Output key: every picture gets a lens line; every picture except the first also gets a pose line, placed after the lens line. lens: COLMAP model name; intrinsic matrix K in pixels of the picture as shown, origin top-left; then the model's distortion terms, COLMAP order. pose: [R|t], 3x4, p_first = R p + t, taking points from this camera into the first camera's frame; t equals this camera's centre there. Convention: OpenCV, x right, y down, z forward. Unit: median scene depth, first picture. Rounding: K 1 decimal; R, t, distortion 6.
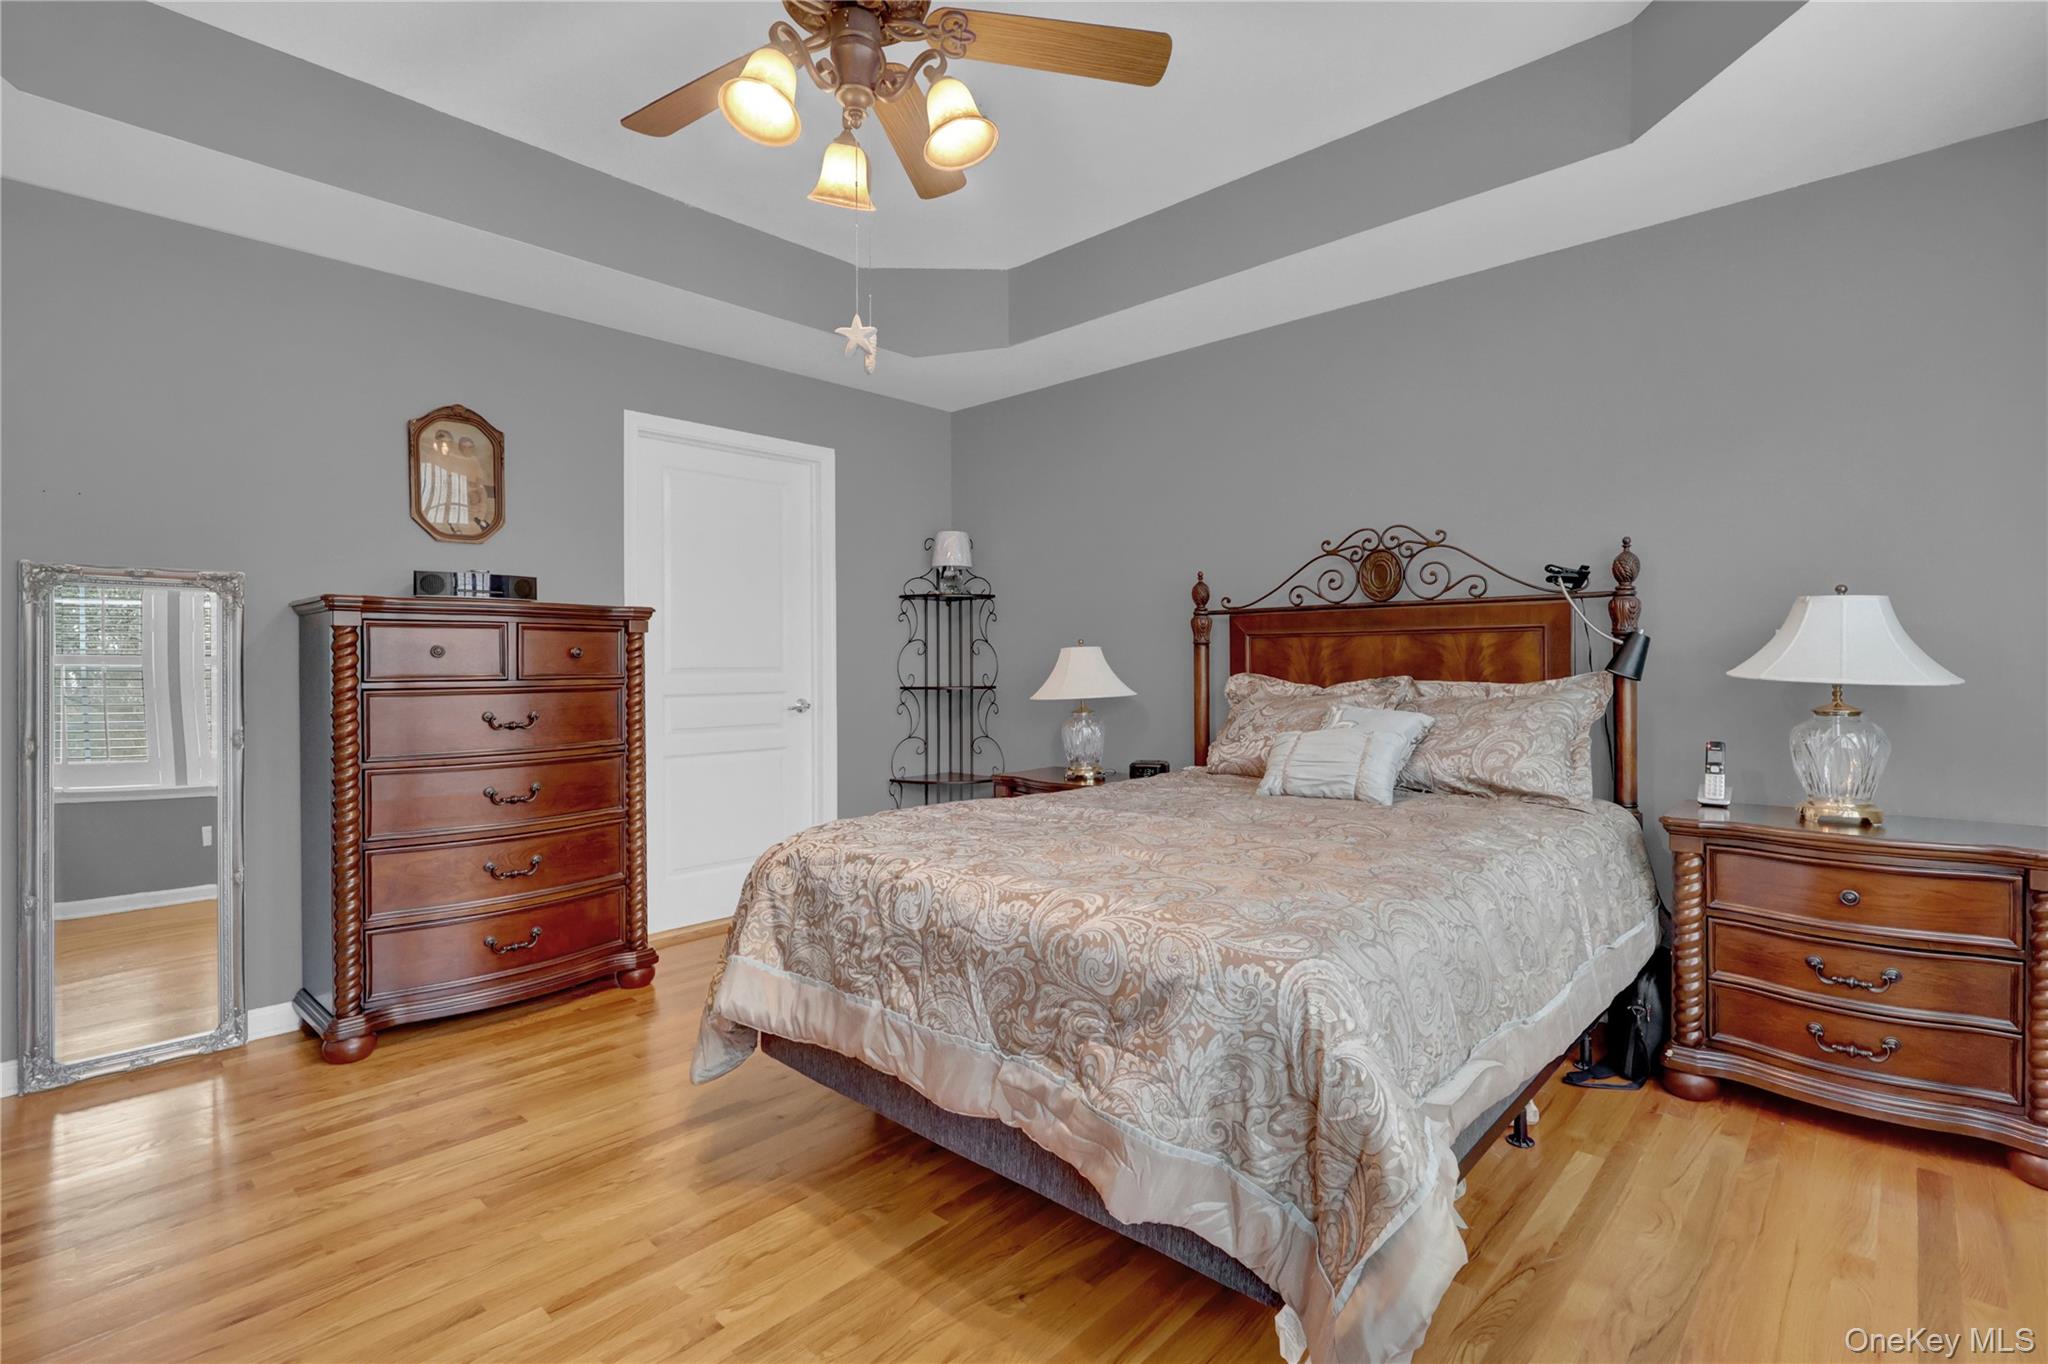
lens RADIAL K [[942.9, 0, 1026.7], [0, 942.9, 681.2], [0, 0, 1]] dist [0.001066, 0.000058]
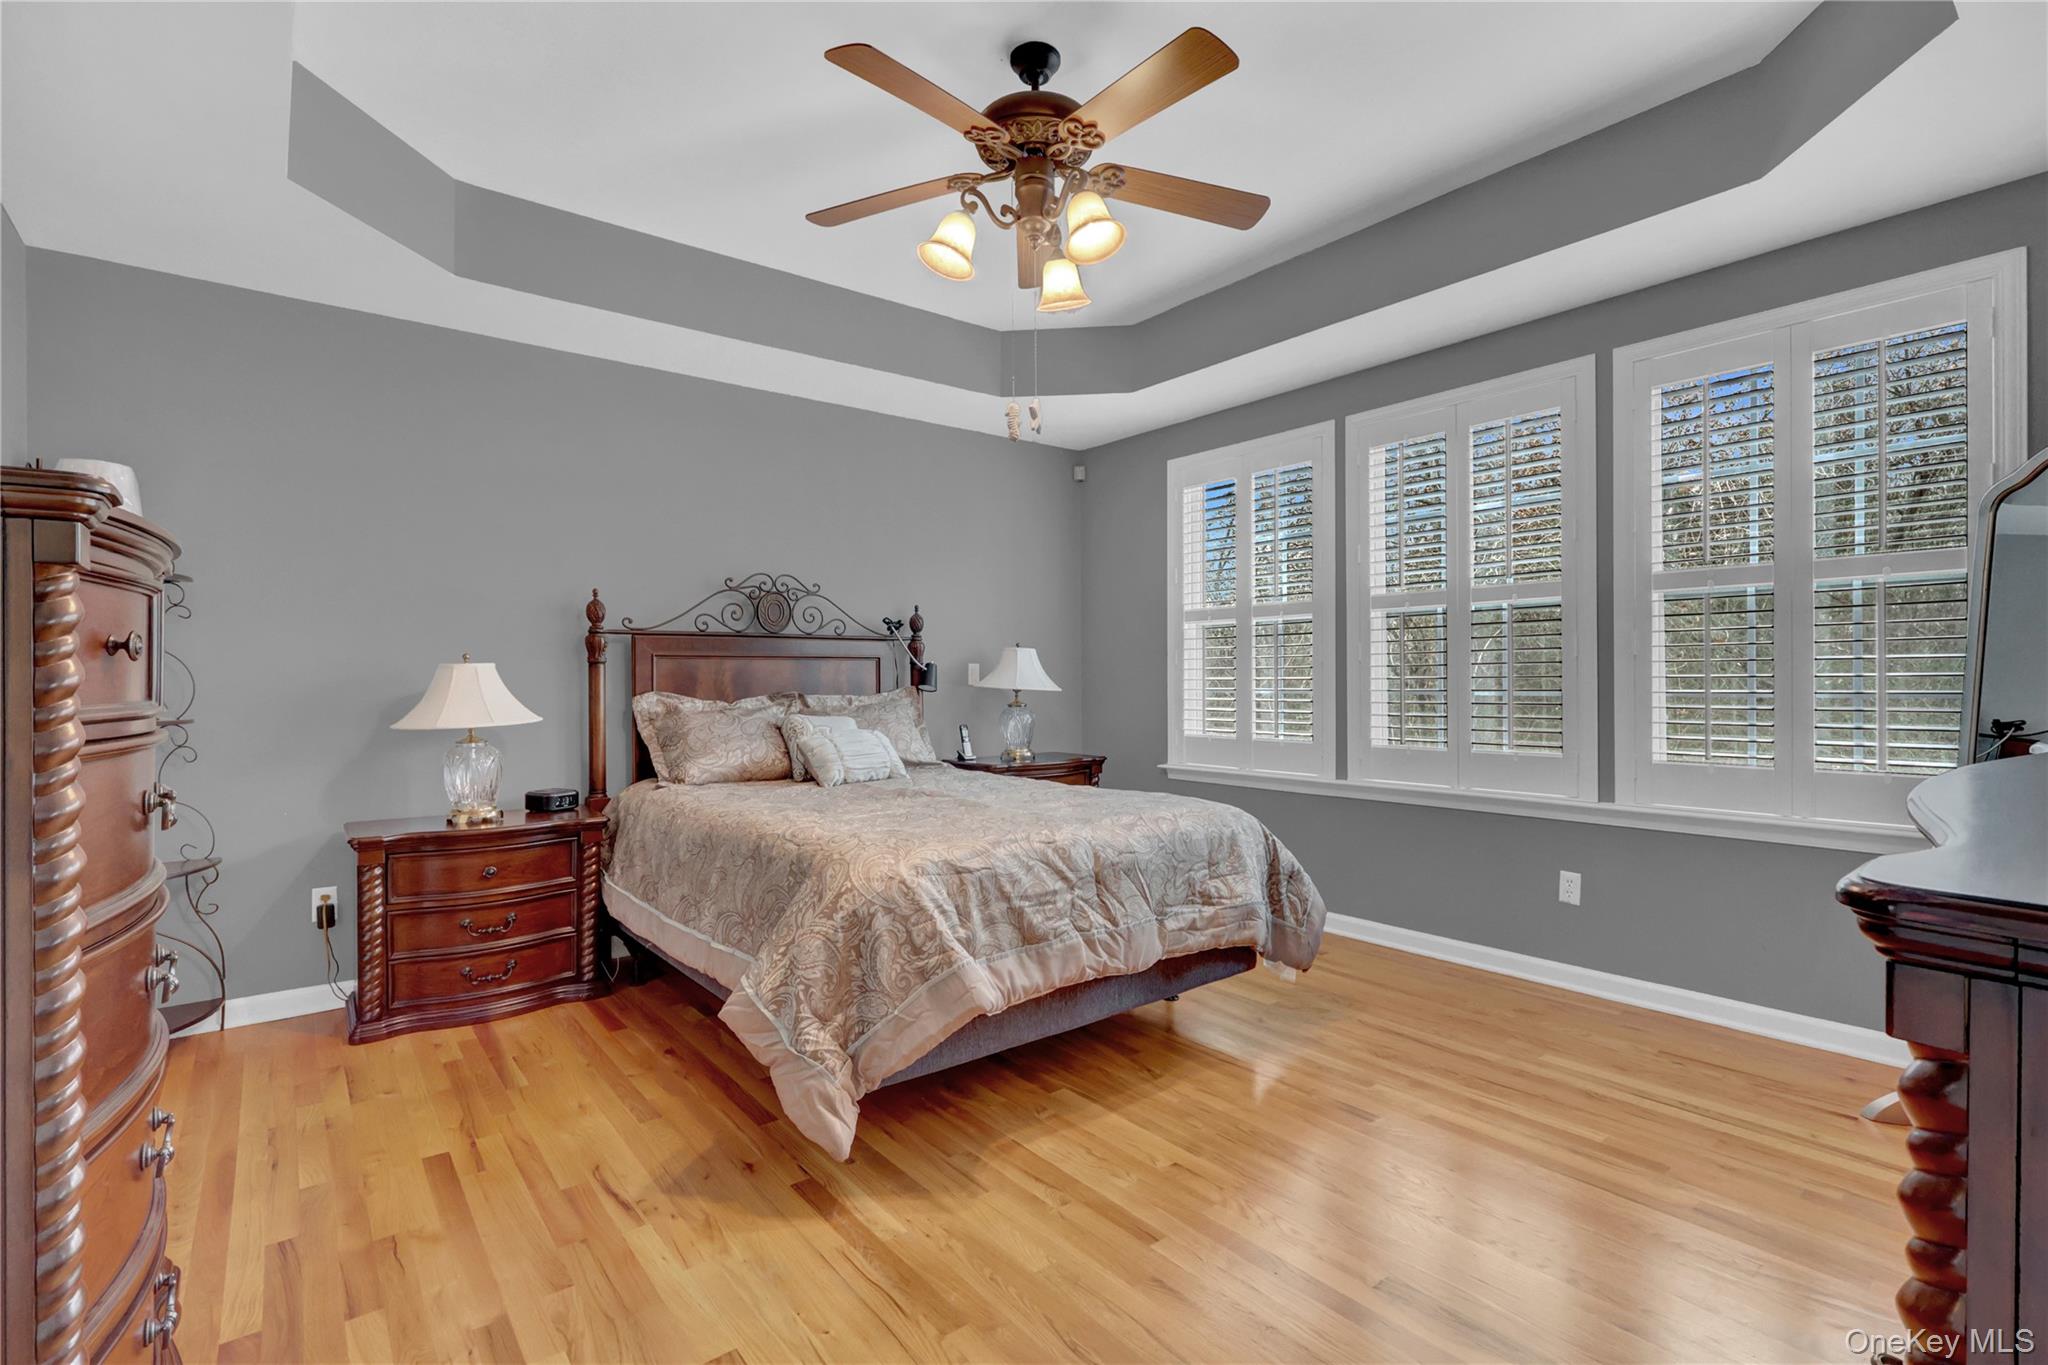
lens RADIAL K [[932.0, 0, 1024.0], [0, 932.0, 682.5], [0, 0, 1]] dist [-0.188806, -0.000075]
pose [[0.126748, 0.006328, 0.991915, -0.789570], [0.028931, 0.999531, -0.010073, 0.003590], [-0.991513, 0.029974, 0.126505, 0.511164]]
